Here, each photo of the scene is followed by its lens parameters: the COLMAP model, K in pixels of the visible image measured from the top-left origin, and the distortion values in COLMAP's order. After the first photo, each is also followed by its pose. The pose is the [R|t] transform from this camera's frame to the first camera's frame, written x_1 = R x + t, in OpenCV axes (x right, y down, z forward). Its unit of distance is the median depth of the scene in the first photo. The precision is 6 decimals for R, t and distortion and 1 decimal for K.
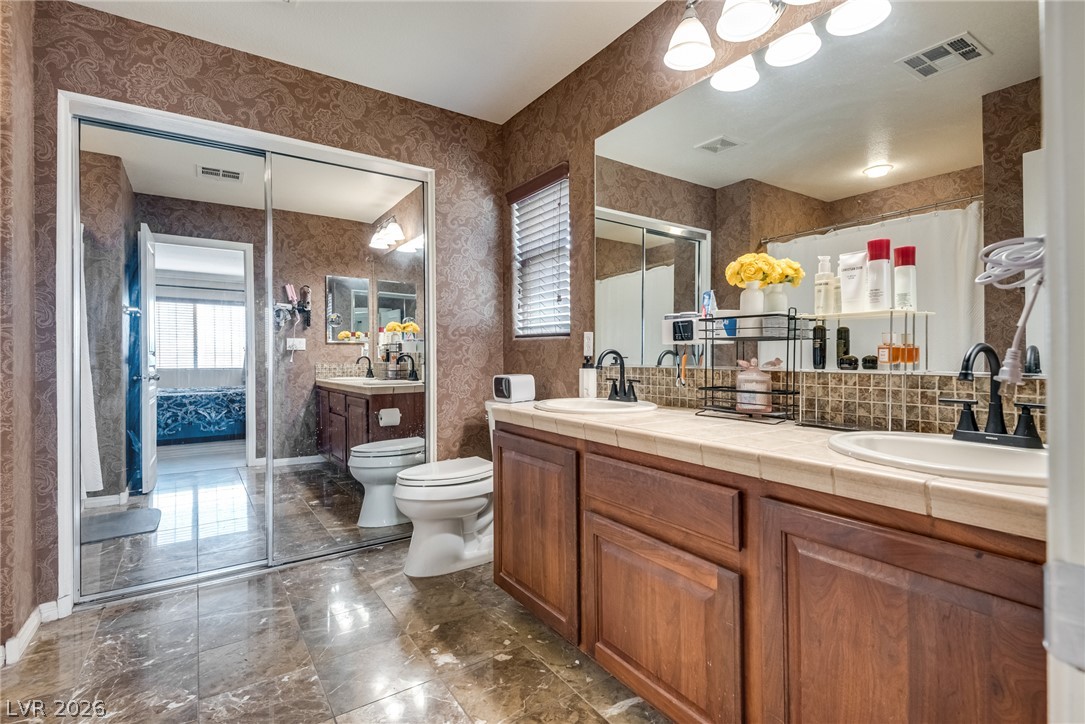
lens RADIAL K [[497.9, 0, 540.3], [0, 497.9, 356.4], [0, 0, 1]] dist [0.007759, -0.001214]
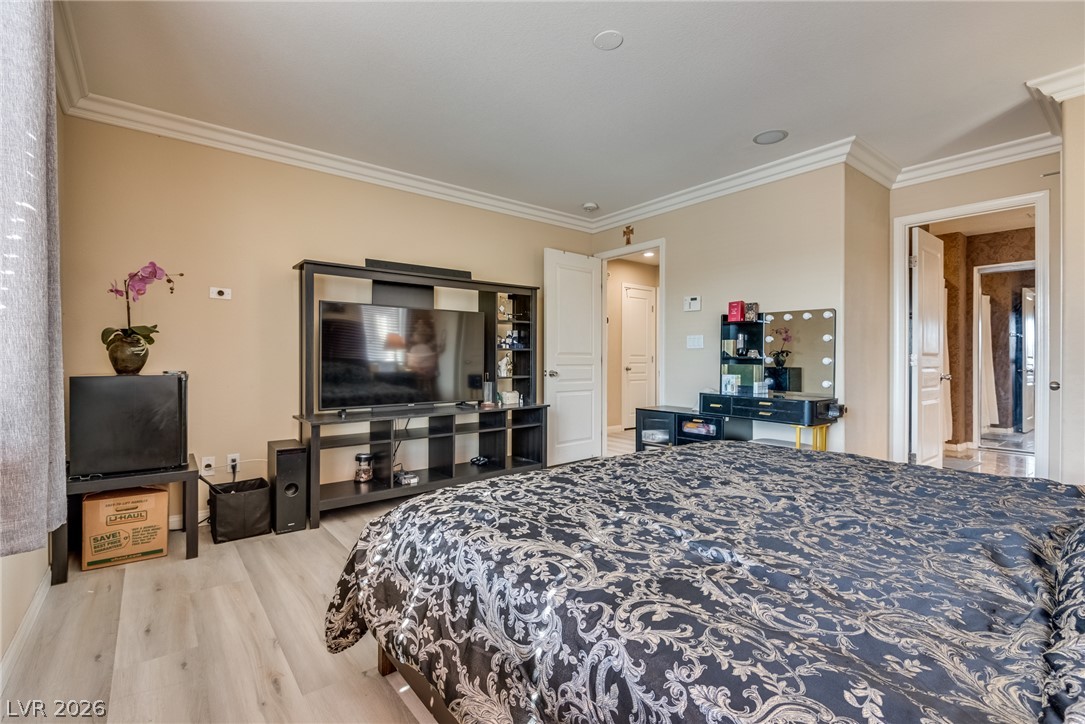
lens RADIAL K [[497.9, 0, 544.1], [0, 497.9, 362.0], [0, 0, 1]] dist [0.007759, -0.001214]
pose [[0.067661, 0.002596, -0.997705, 1.664664], [0.001968, 0.999994, 0.002735, 0.004510], [0.997706, -0.002149, 0.067655, -1.585284]]
